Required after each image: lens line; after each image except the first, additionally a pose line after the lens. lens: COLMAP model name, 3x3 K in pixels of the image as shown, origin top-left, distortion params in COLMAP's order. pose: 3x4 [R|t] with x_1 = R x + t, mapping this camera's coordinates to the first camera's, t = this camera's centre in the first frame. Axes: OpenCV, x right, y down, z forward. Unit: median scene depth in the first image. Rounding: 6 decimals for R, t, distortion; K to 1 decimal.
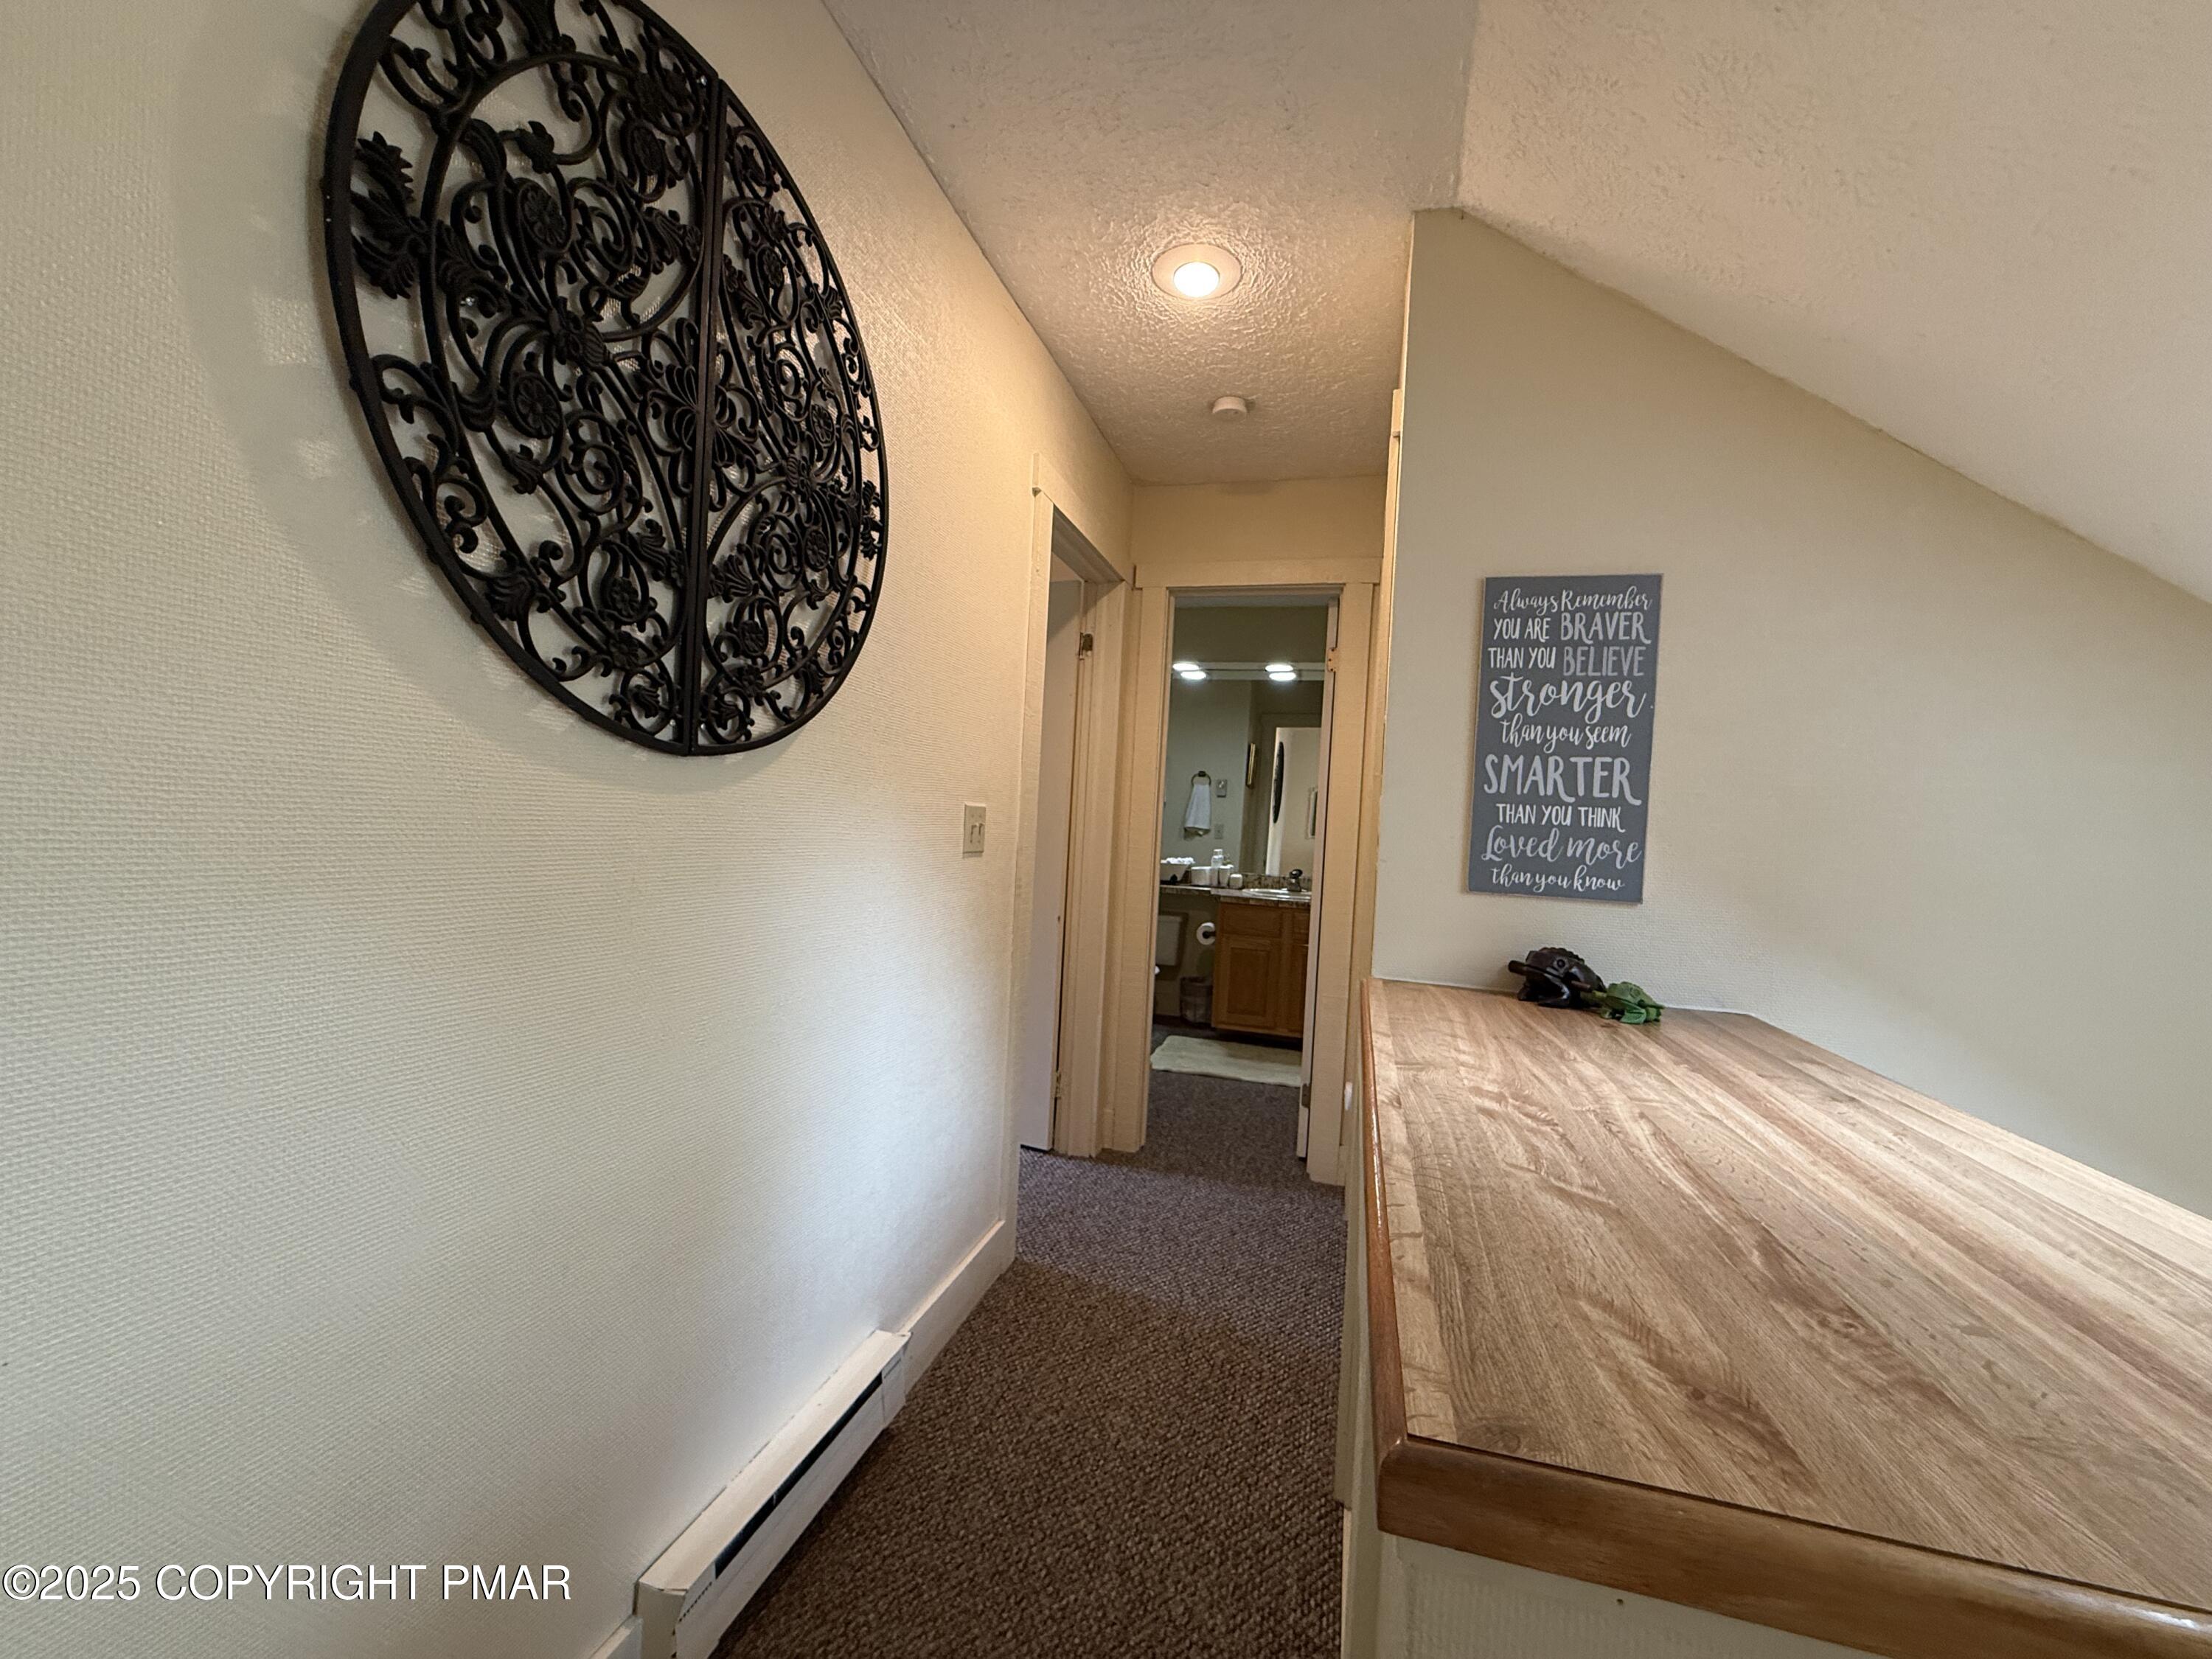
lens RADIAL K [[884.1, 0, 1106.3], [0, 884.1, 828.4], [0, 0, 1]] dist [-0.000675, 0.000022]
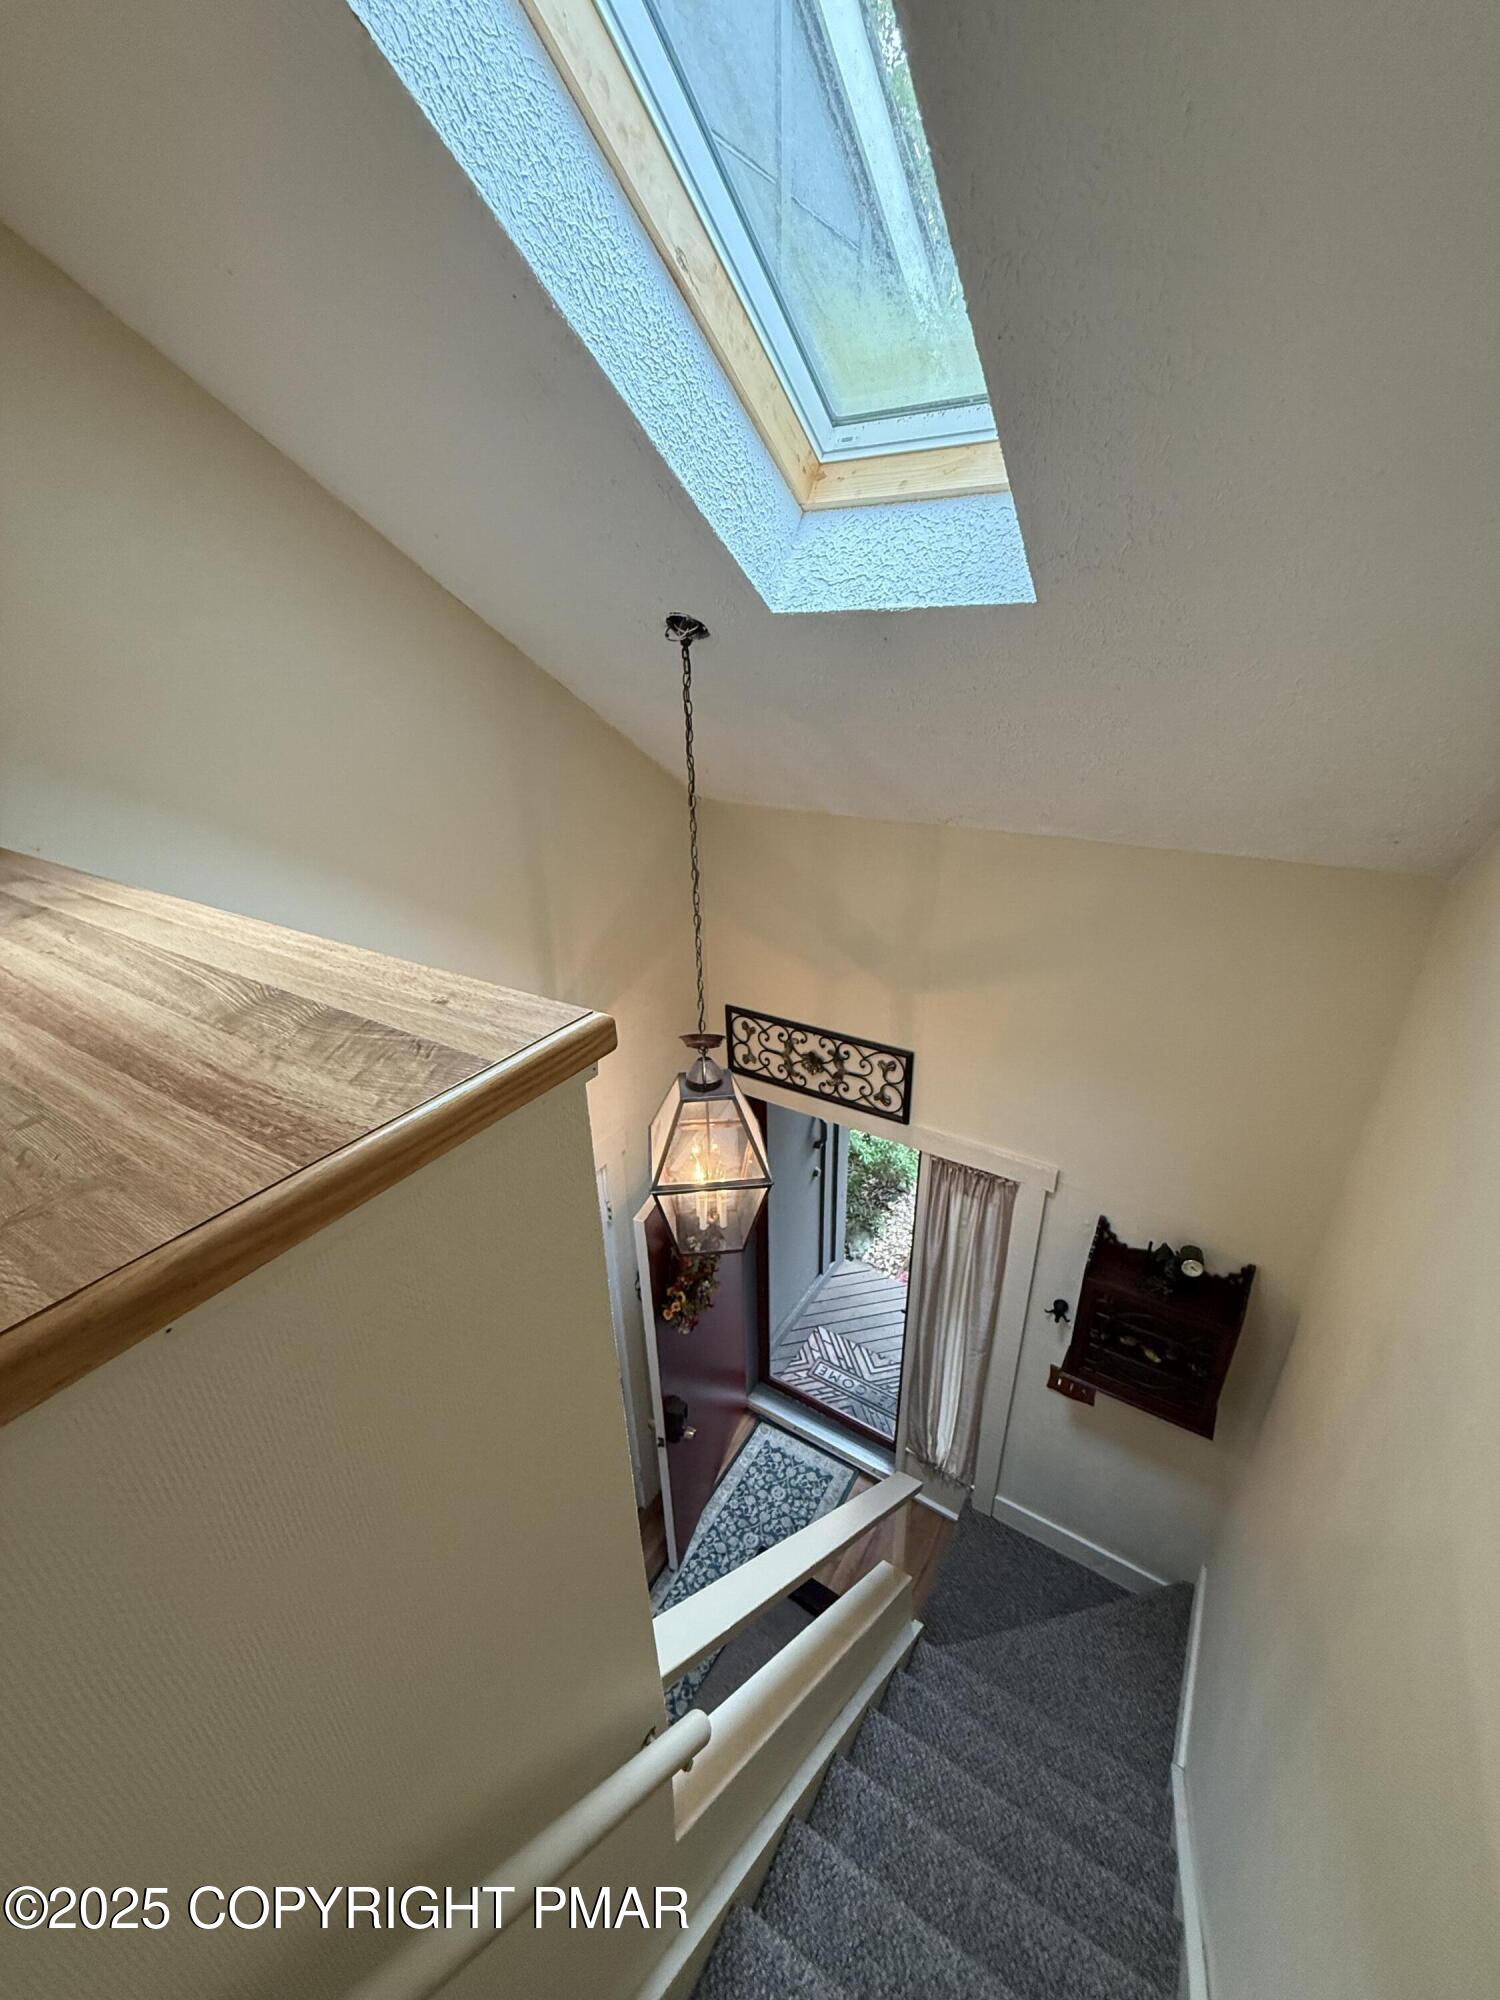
lens RADIAL K [[799.4, 0, 749.4], [0, 799.4, 1001.1], [0, 0, 1]] dist [-0.000675, 0.000022]
pose [[0.282154, -0.453850, 0.845227, 0.391047], [0.044118, 0.886230, 0.461139, 0.001668], [-0.958354, -0.092822, 0.270077, -0.124014]]
